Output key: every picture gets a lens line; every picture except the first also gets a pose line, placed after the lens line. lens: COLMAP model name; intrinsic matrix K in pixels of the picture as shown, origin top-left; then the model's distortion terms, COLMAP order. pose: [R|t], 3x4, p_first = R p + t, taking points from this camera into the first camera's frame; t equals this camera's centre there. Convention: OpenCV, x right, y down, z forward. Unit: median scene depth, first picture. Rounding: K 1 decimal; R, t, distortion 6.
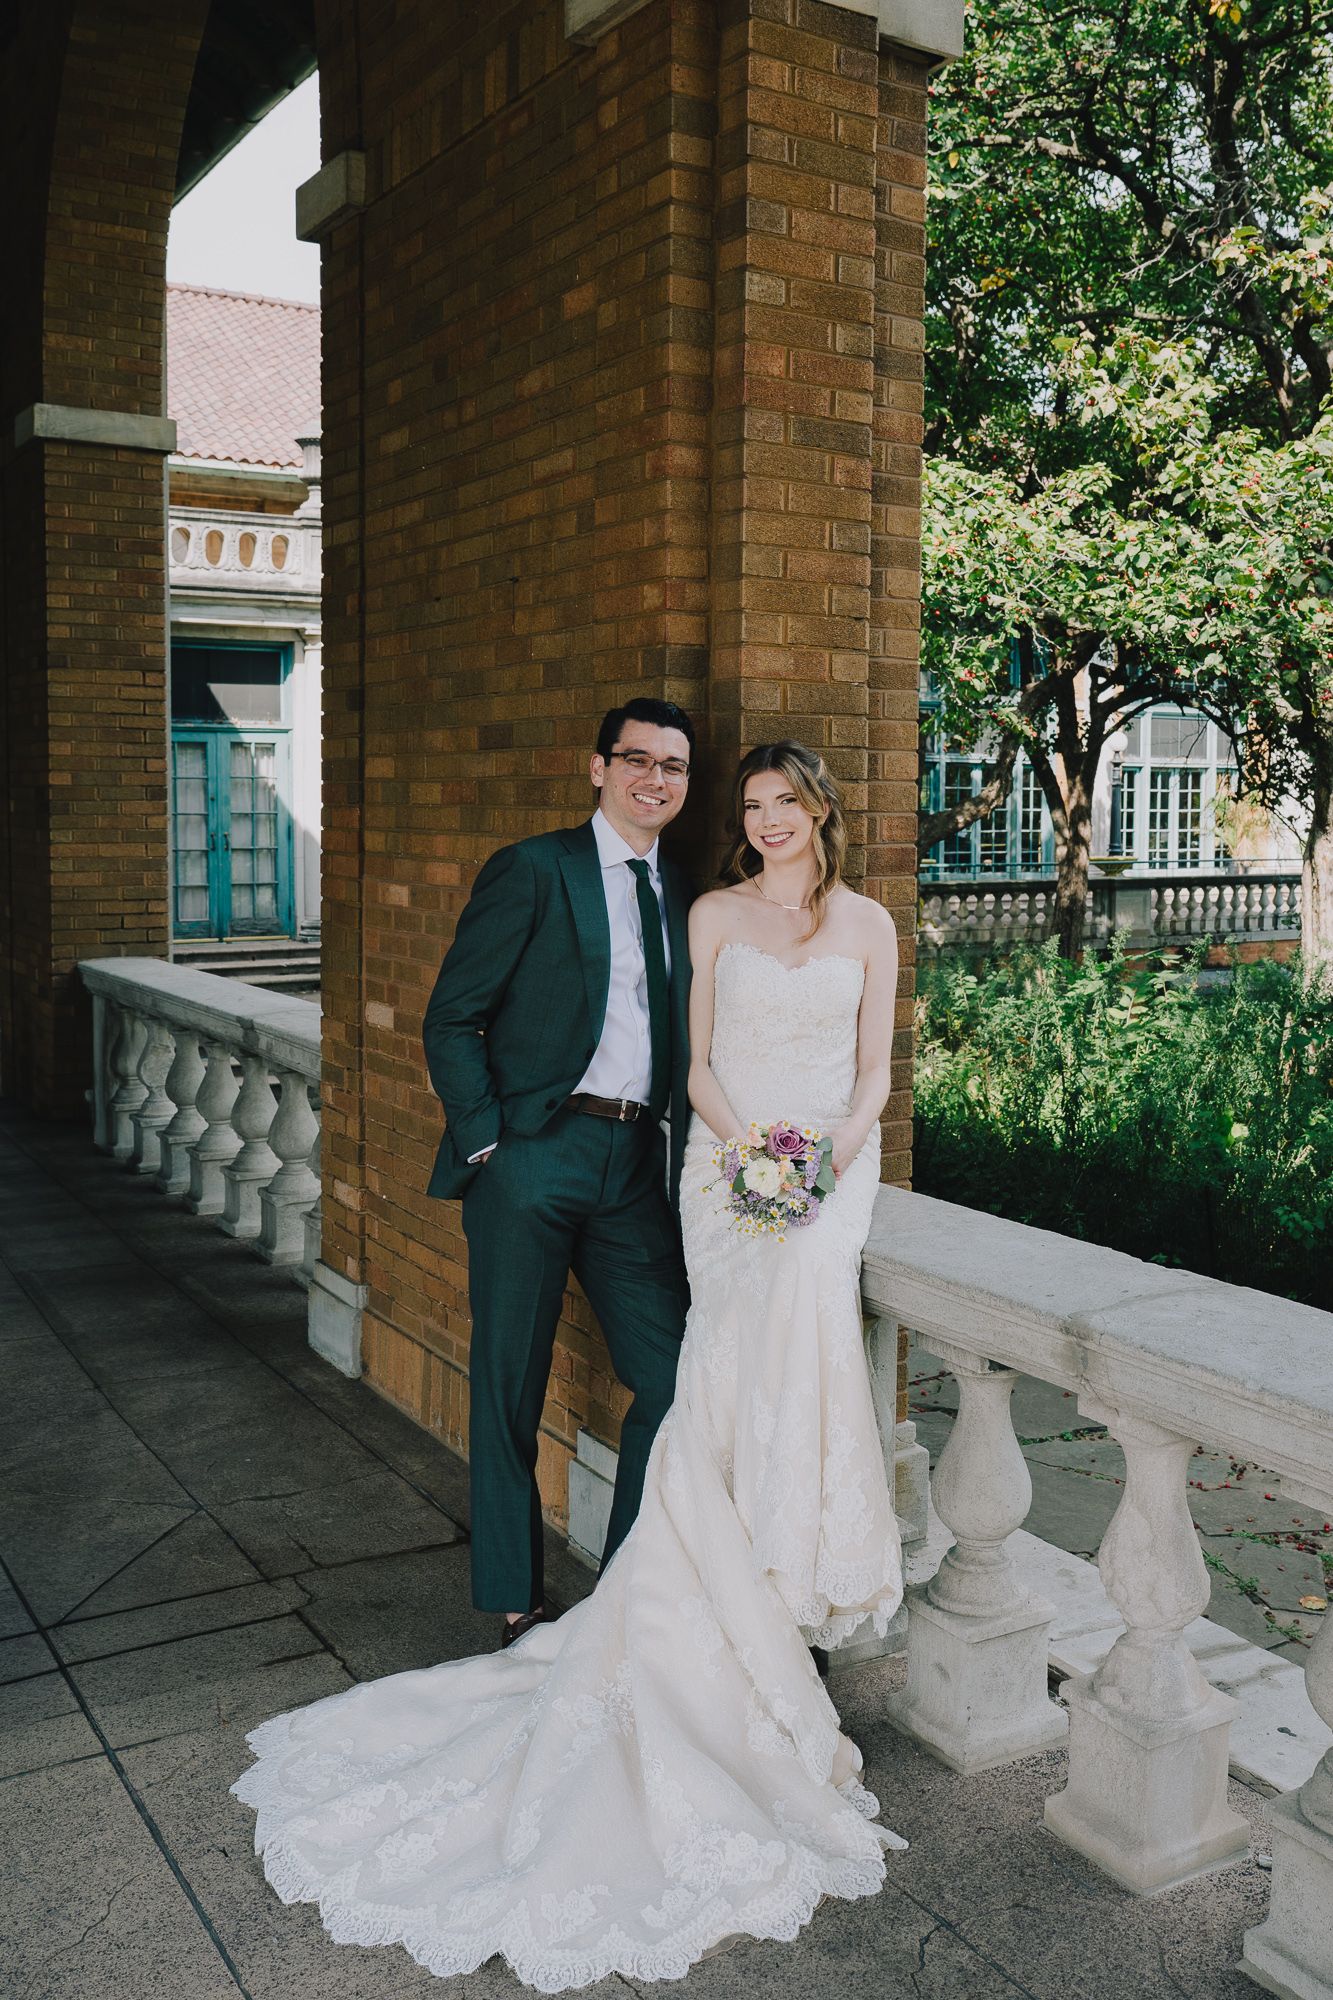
lens RADIAL K [[1888.7, 0, 648.4], [0, 1888.7, 917.9], [0, 0, 1]] dist [-0.011231, 0.000000]
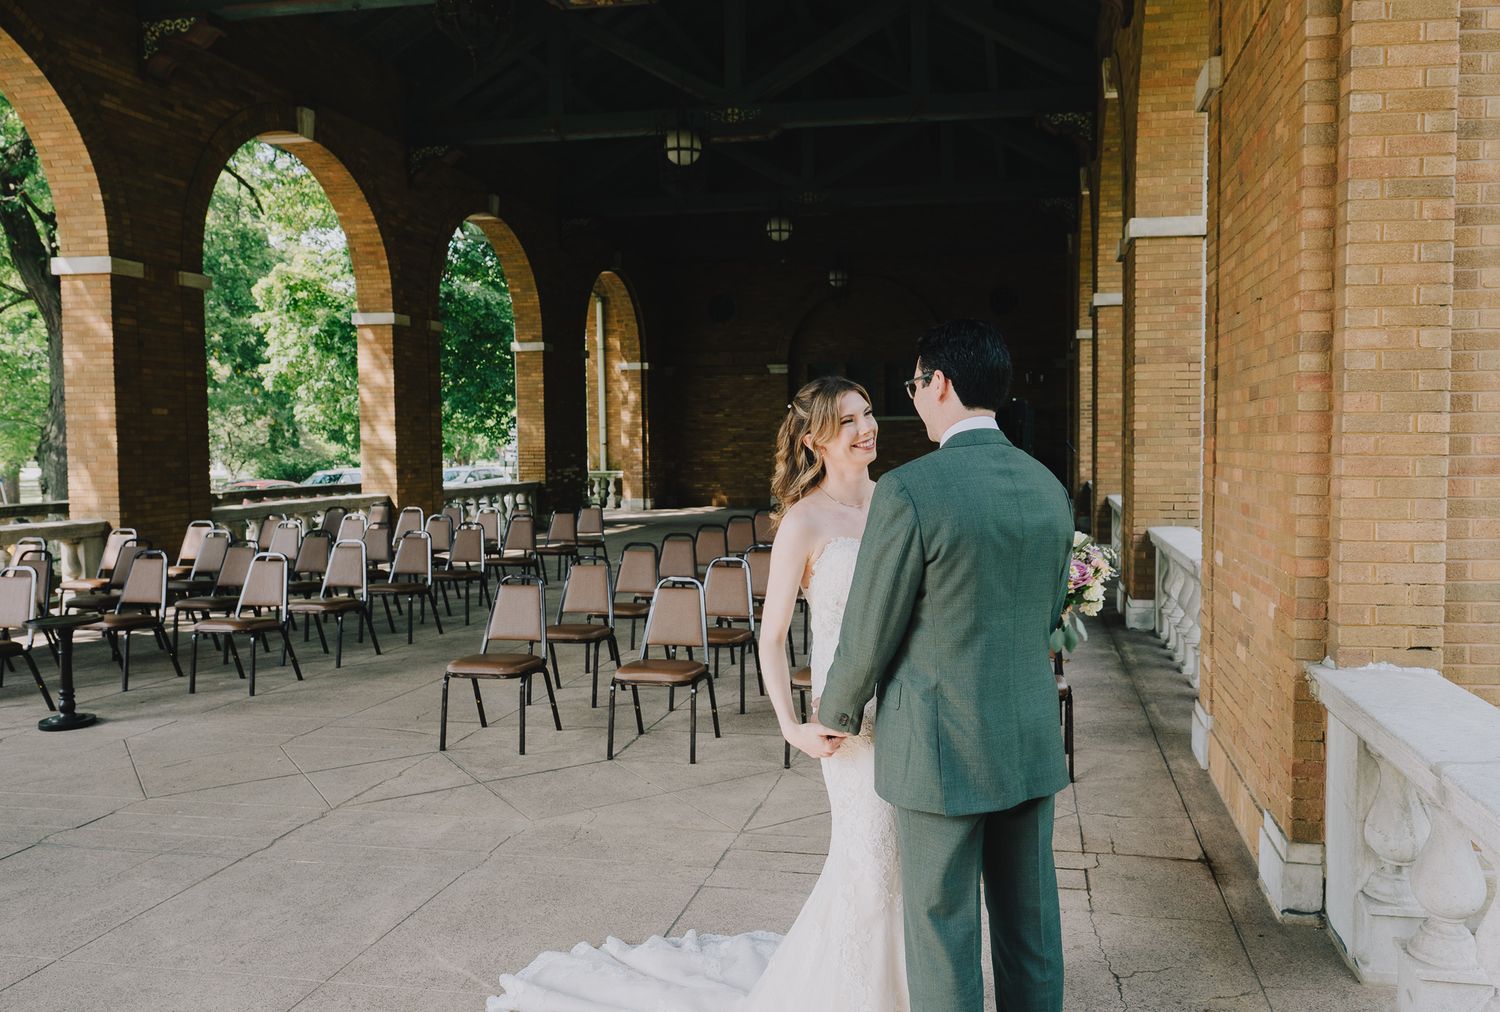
lens RADIAL K [[1082.4, 0, 750.9], [0, 1082.4, 505.8], [0, 0, 1]] dist [-0.009590, -0.000692]
pose [[0.724717, 0.030322, -0.688379, 0.295565], [-0.032667, 0.999420, 0.009632, 0.011114], [0.688272, 0.015506, 0.725287, -0.003018]]
